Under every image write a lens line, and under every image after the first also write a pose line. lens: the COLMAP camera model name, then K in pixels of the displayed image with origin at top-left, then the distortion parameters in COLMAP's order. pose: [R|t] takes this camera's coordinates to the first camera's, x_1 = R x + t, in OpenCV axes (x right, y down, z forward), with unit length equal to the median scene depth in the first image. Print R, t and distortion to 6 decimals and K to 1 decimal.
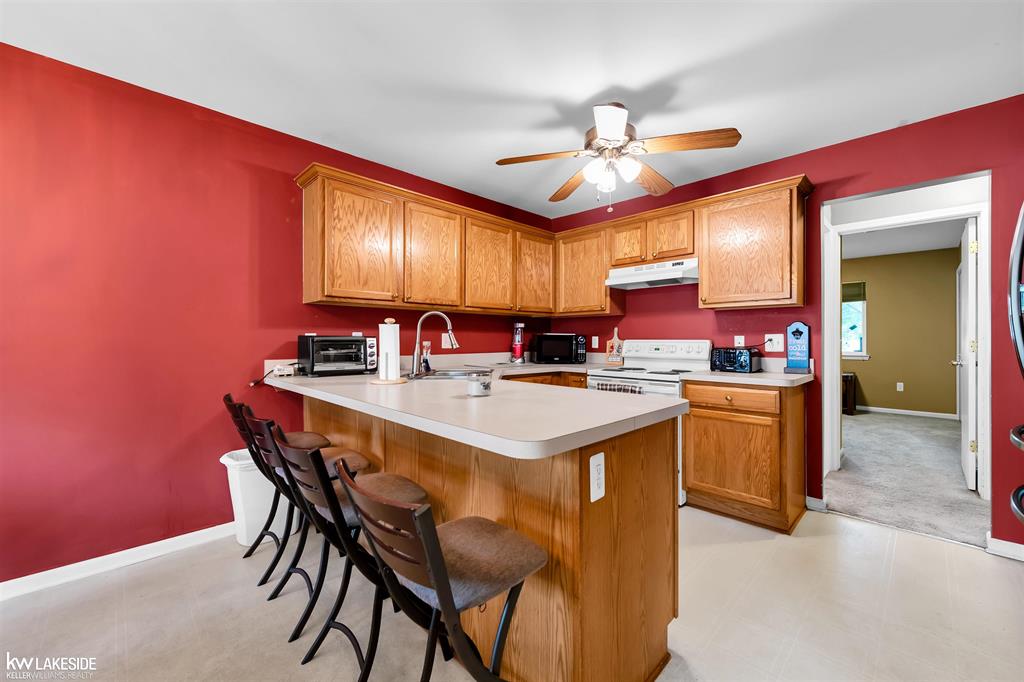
lens RADIAL K [[414.7, 0, 505.8], [0, 414.7, 337.2], [0, 0, 1]] dist [0.020547, -0.003906]
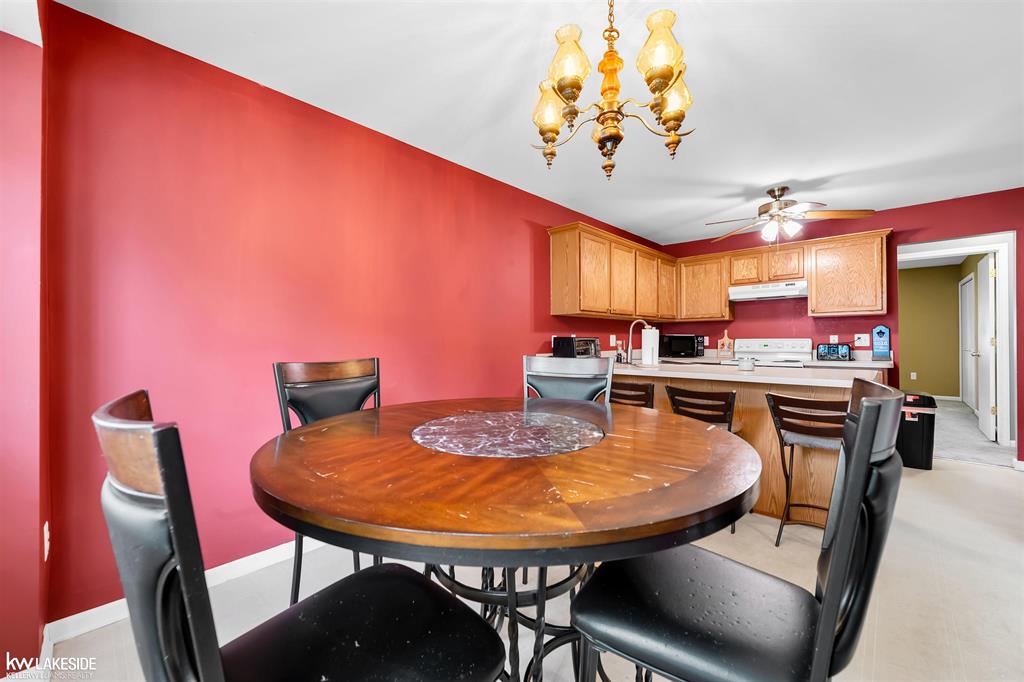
lens RADIAL K [[414.7, 0, 505.8], [0, 414.7, 337.2], [0, 0, 1]] dist [0.020547, -0.003906]
pose [[0.999190, -0.006078, 0.039779, -0.617604], [0.006208, 0.999976, -0.003160, 0.000464], [-0.039759, 0.003405, 0.999204, -0.381372]]
